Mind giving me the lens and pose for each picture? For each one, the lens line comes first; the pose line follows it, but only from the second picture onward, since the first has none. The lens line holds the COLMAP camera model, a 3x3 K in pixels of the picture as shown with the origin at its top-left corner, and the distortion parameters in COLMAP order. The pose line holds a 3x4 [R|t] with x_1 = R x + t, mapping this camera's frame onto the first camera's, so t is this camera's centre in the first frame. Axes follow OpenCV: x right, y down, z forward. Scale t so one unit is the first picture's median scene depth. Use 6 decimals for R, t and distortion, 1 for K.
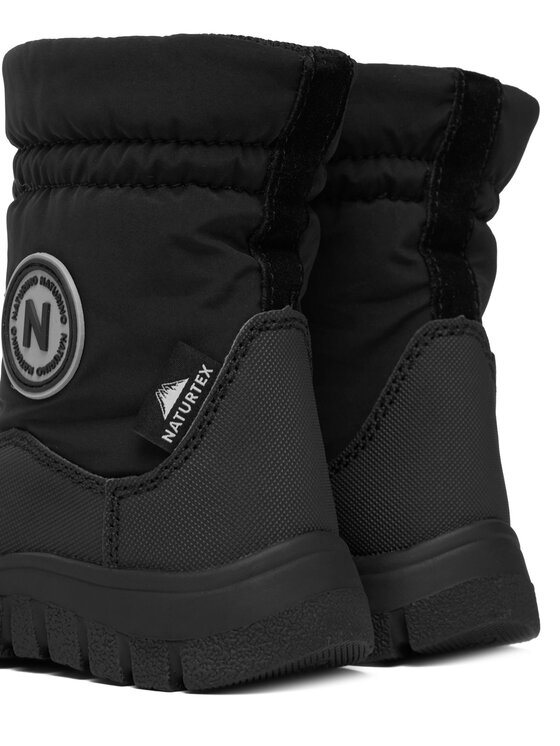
lens RADIAL K [[1675.1, 0, 280.0], [0, 1675.1, 373.0], [0, 0, 1]] dist [0.043955, 0.321987]
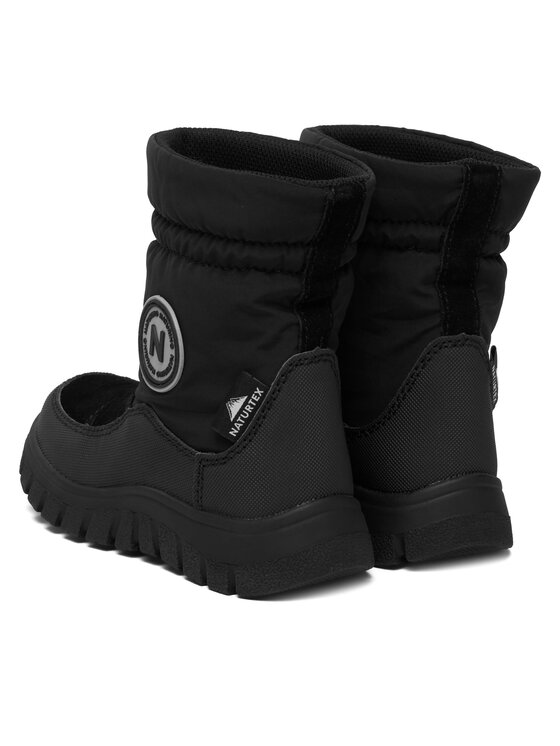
lens RADIAL K [[1675.1, 0, 280.0], [0, 1675.1, 373.0], [0, 0, 1]] dist [0.043955, 0.321987]
pose [[0.986070, 0.060411, -0.154975, 0.205606], [-0.034467, 0.985702, 0.164933, -0.264745], [0.162723, -0.157294, 0.974053, -0.464946]]
